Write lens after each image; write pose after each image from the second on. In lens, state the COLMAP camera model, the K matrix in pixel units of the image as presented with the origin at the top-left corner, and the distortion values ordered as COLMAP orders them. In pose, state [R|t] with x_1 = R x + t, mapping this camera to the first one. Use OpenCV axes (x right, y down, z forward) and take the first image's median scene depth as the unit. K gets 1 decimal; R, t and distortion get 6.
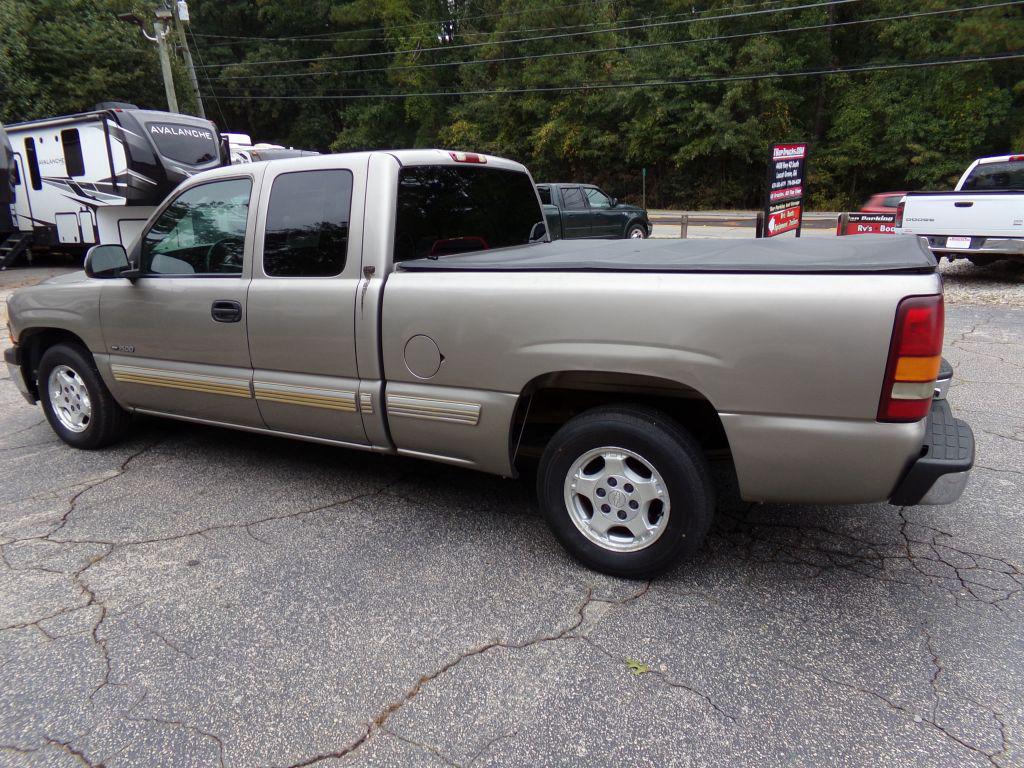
lens RADIAL K [[694.6, 0, 512.4], [0, 694.6, 377.7], [0, 0, 1]] dist [-0.029285, 0.052445]
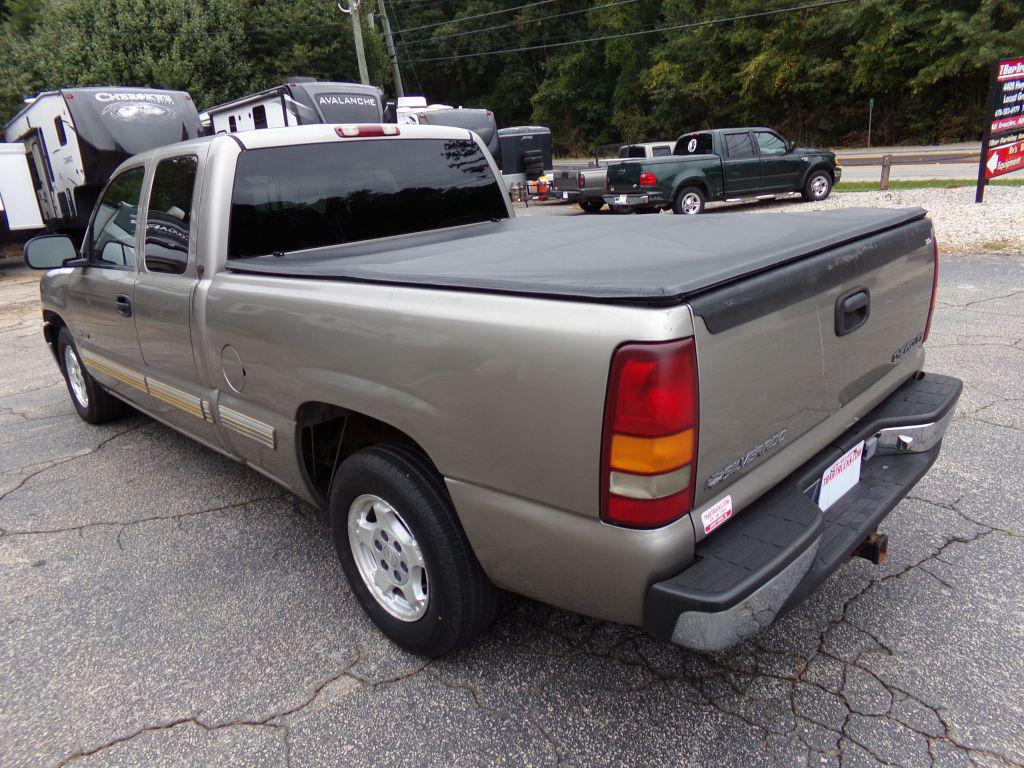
lens RADIAL K [[681.6, 0, 512.0], [0, 681.6, 384.0], [0, 0, 1]] dist [0.014154, 0.000674]
pose [[0.955098, 0.047091, -0.292525, 0.043981], [-0.023471, 0.996211, 0.083737, -0.008662], [0.295360, -0.073111, 0.952585, 0.024074]]
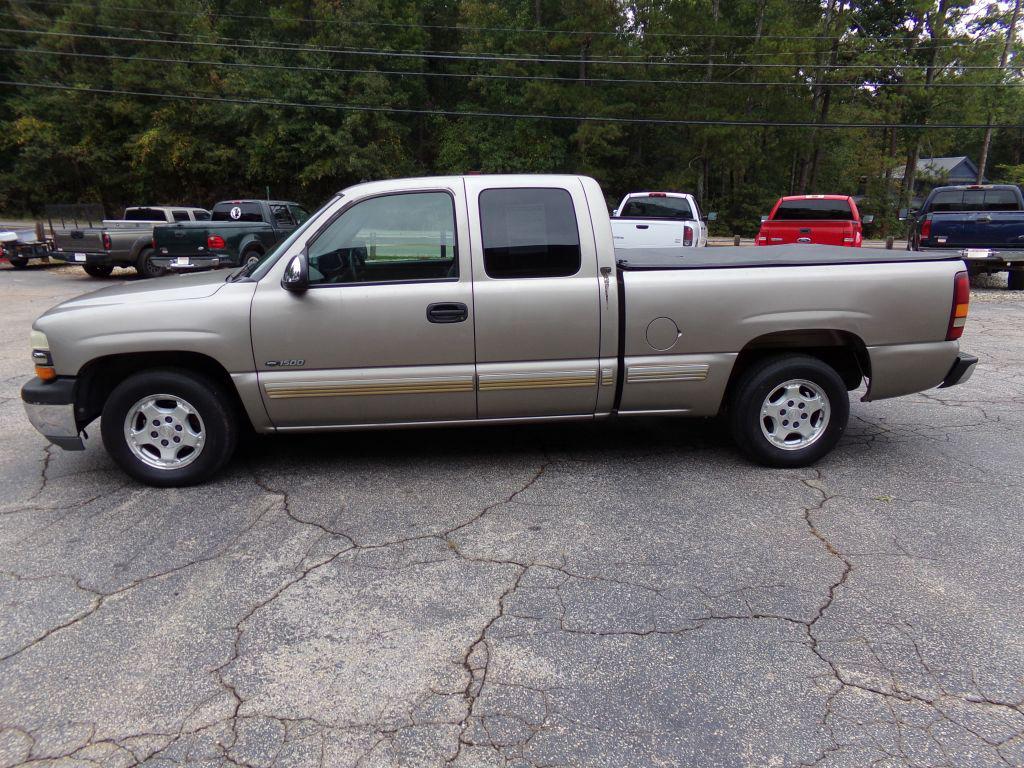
lens RADIAL K [[694.6, 0, 512.4], [0, 694.6, 377.7], [0, 0, 1]] dist [-0.029285, 0.052445]
pose [[0.834356, -0.101159, 0.541864, -0.128968], [0.115447, 0.993284, 0.007669, 0.001203], [-0.539000, 0.056158, 0.840431, 0.005311]]
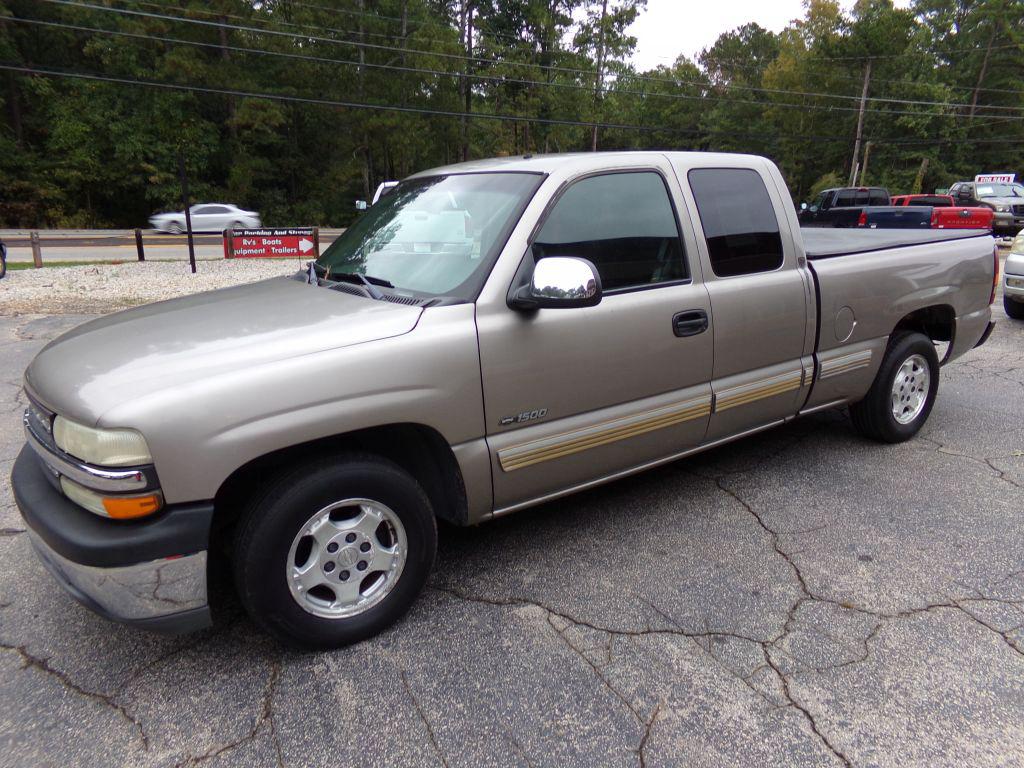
lens RADIAL K [[684.9, 0, 514.7], [0, 684.9, 385.4], [0, 0, 1]] dist [-0.011502, 0.031720]
pose [[0.456412, -0.208036, 0.865107, -0.176910], [0.220184, 0.968450, 0.116723, -0.023404], [-0.862095, 0.137209, 0.487818, 0.108775]]
